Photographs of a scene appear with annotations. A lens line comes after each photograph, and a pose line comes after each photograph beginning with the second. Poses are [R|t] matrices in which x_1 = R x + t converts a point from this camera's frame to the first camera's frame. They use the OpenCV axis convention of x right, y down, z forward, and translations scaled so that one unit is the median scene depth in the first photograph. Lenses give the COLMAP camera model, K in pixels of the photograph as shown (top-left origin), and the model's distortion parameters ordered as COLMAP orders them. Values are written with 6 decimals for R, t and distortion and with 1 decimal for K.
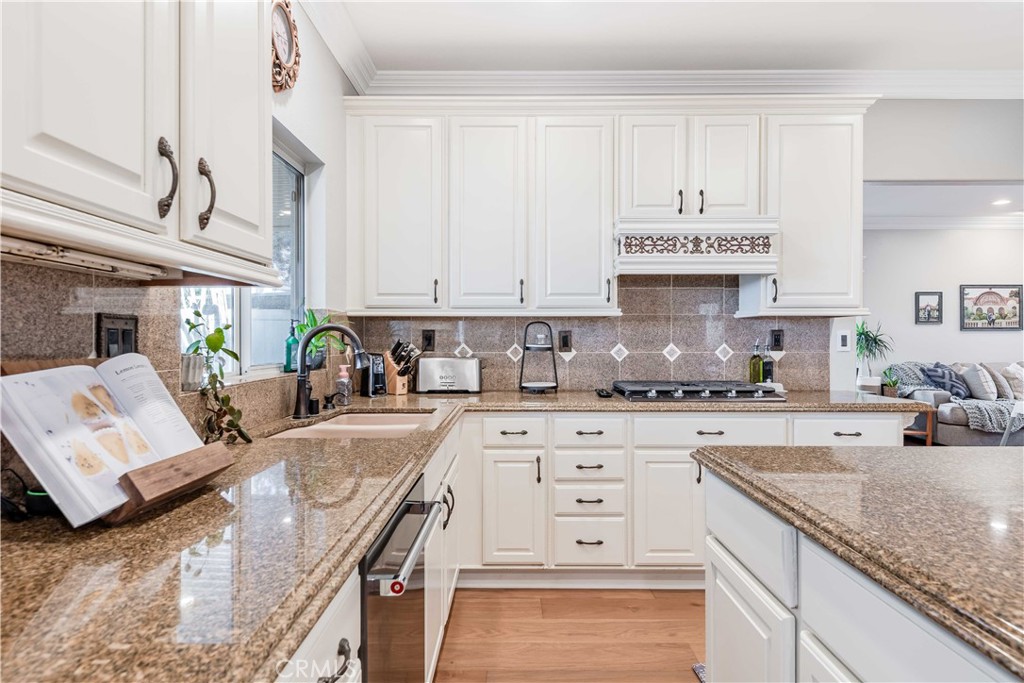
lens RADIAL K [[569.8, 0, 469.0], [0, 569.8, 344.3], [0, 0, 1]] dist [0.005576, -0.012722]
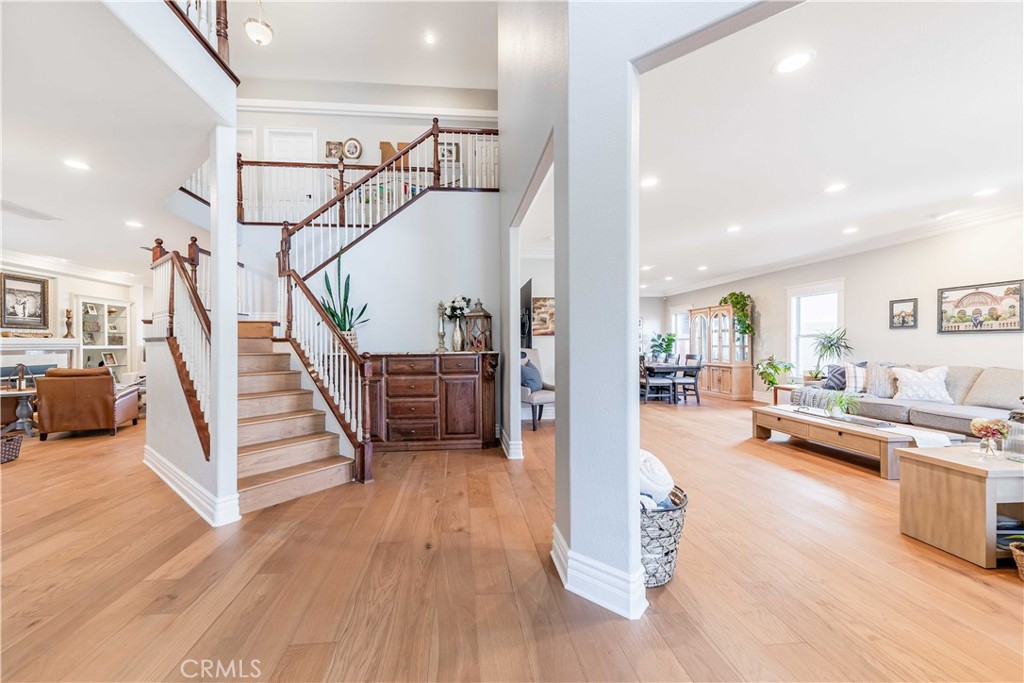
lens RADIAL K [[383.4, 0, 487.4], [0, 383.4, 344.5], [0, 0, 1]] dist [0.015771, -0.006696]
pose [[0.104406, 0.002003, -0.994533, 2.780020], [-0.004511, 0.999989, 0.001540, -0.006193], [0.994524, 0.004326, 0.104414, 0.246846]]
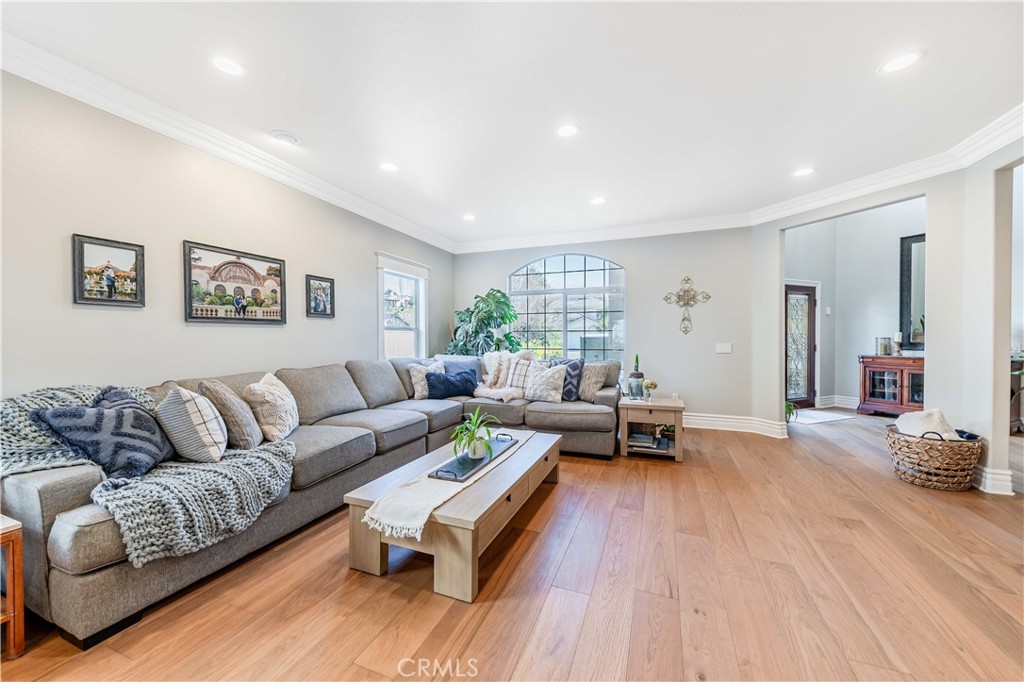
lens RADIAL K [[383.4, 0, 501.5], [0, 383.4, 342.3], [0, 0, 1]] dist [0.015771, -0.006696]
pose [[0.357624, -0.013882, 0.933763, 1.173592], [0.009563, 0.999892, 0.011202, -0.009022], [-0.933817, 0.004923, 0.357718, 1.080666]]
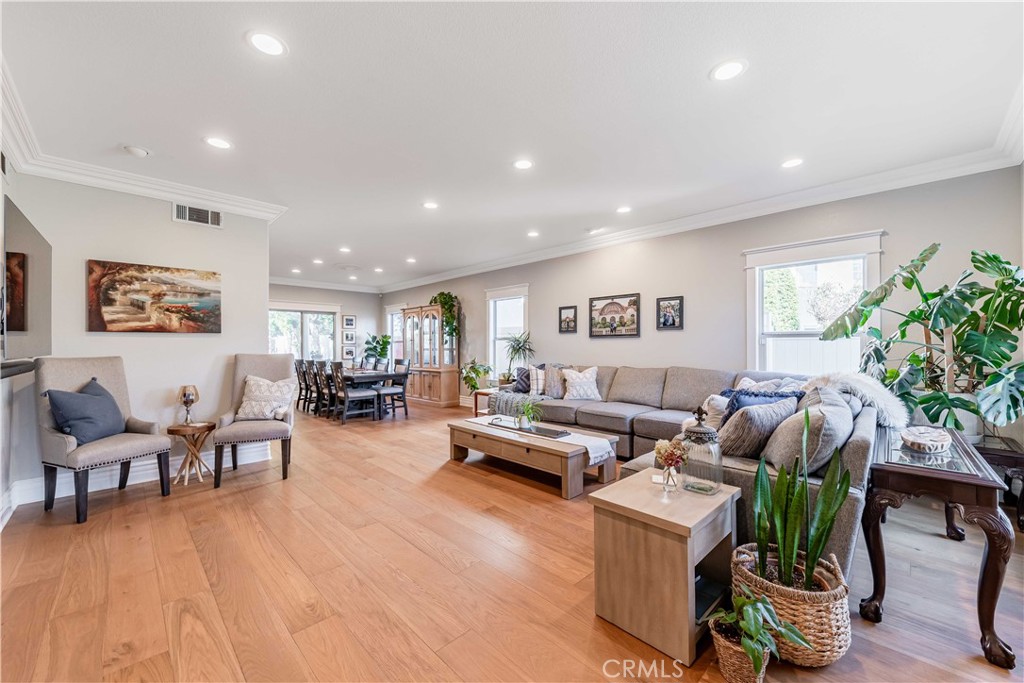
lens RADIAL K [[388.5, 0, 510.2], [0, 388.5, 343.1], [0, 0, 1]] dist [-0.014275, 0.000086]
pose [[0.724464, -0.006964, -0.689278, 2.445165], [-0.001641, 0.999929, -0.011828, -0.008145], [0.689311, 0.009700, 0.724401, 0.608123]]
